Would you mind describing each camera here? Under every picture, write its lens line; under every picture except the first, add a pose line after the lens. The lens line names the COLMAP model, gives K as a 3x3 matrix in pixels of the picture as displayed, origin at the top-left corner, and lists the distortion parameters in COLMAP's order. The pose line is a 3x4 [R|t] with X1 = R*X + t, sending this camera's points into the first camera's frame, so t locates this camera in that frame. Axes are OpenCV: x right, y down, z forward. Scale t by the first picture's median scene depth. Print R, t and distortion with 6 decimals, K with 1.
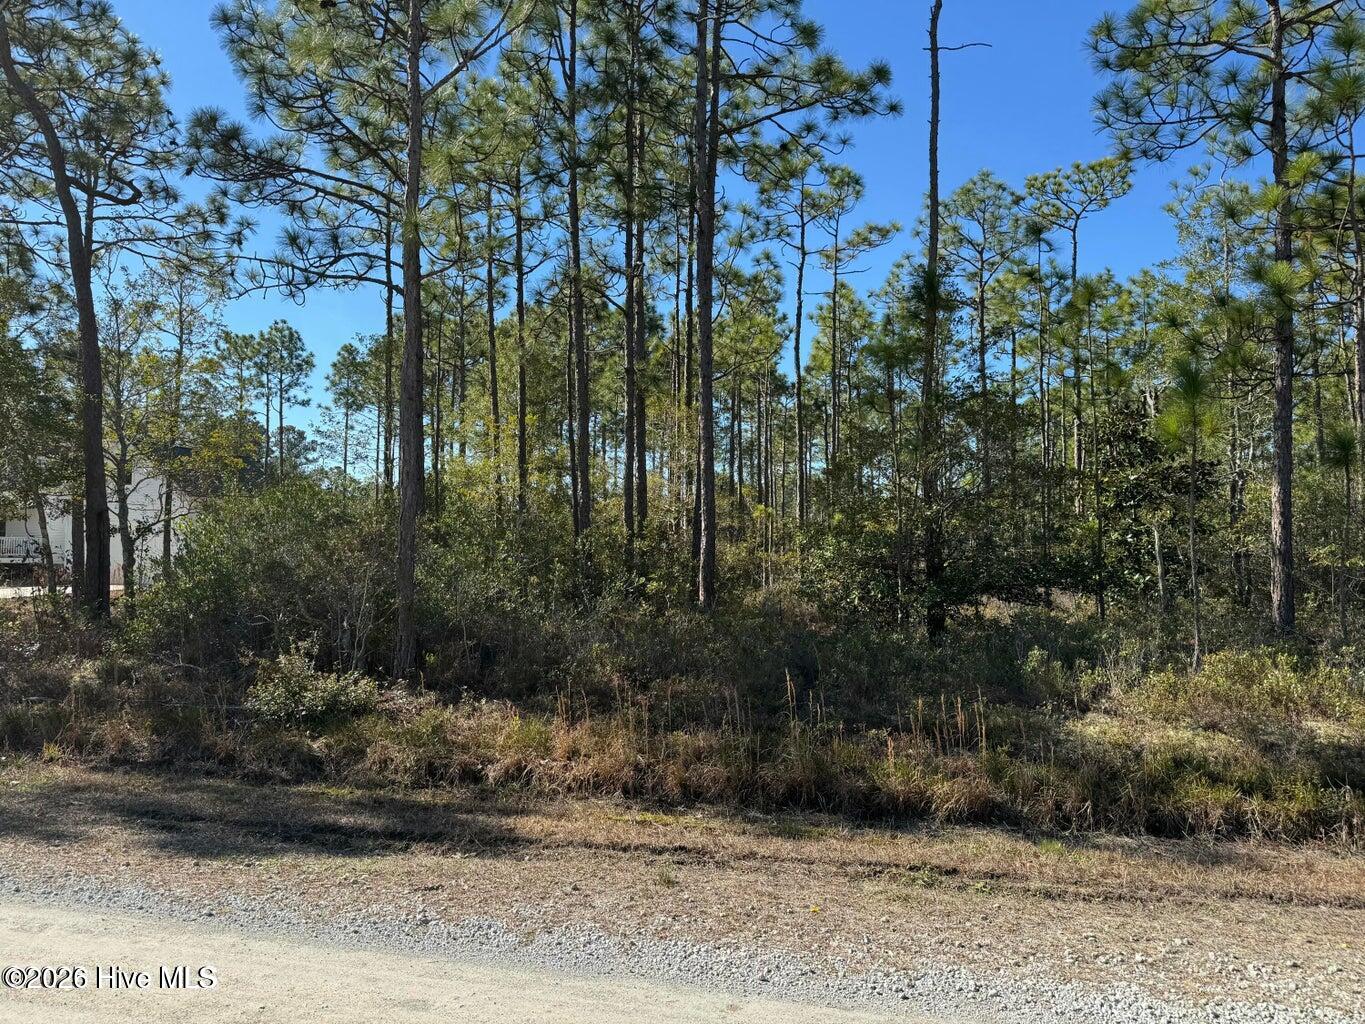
lens RADIAL K [[947.3, 0, 680.5], [0, 947.3, 506.7], [0, 0, 1]] dist [-0.005003, -0.001423]
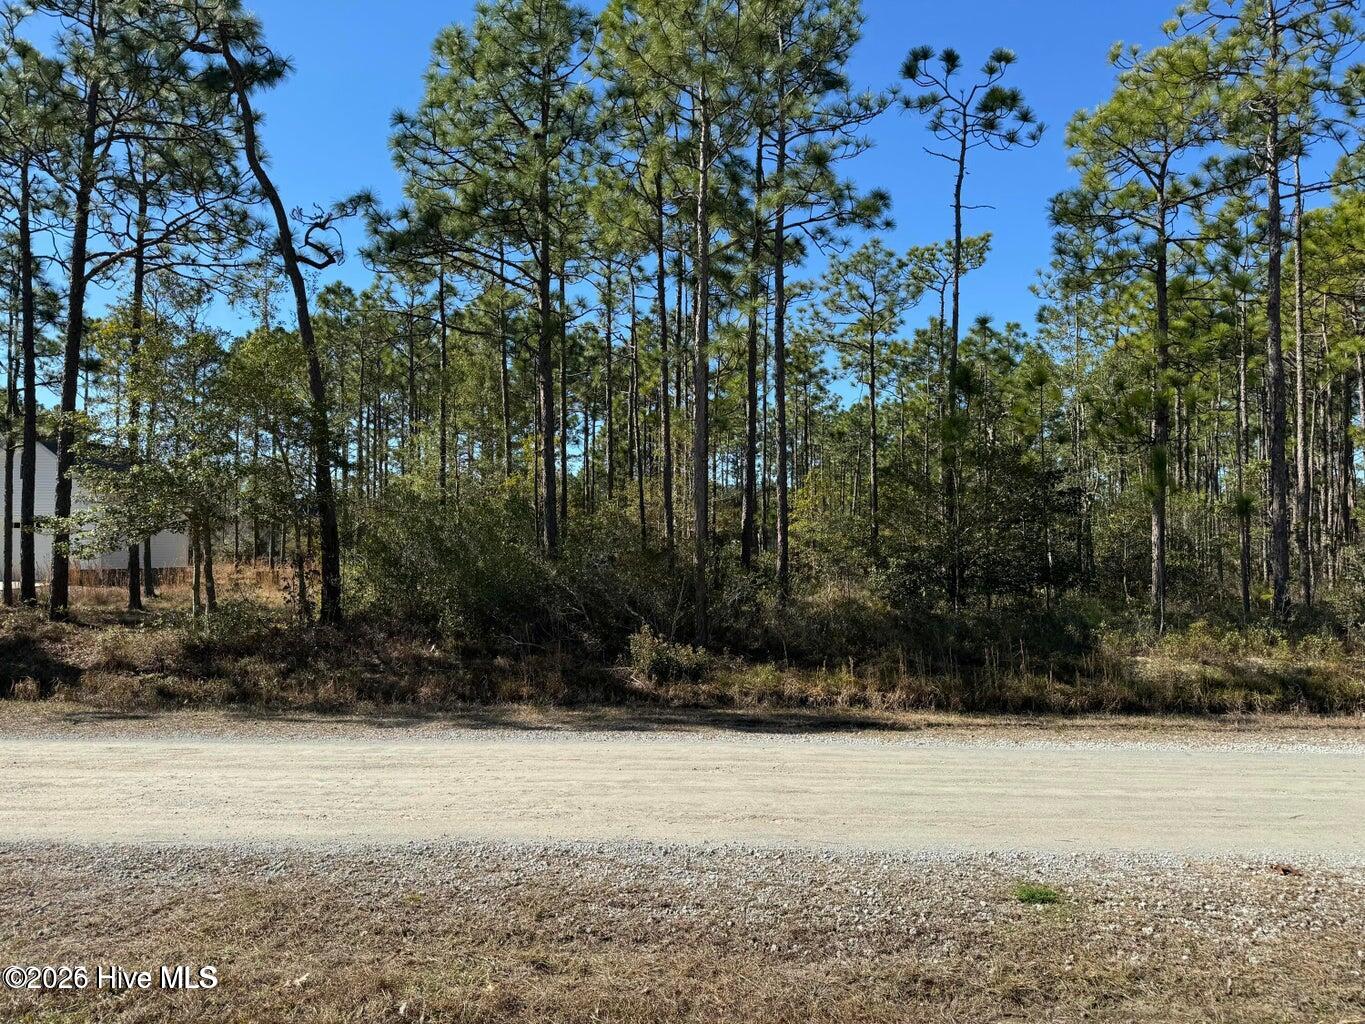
lens RADIAL K [[947.3, 0, 684.7], [0, 947.3, 518.3], [0, 0, 1]] dist [-0.005003, -0.001423]
pose [[0.972213, 0.004331, 0.234056, -0.359474], [-0.008531, 0.999820, 0.016935, -0.029544], [-0.233941, -0.018461, 0.972076, -0.227484]]
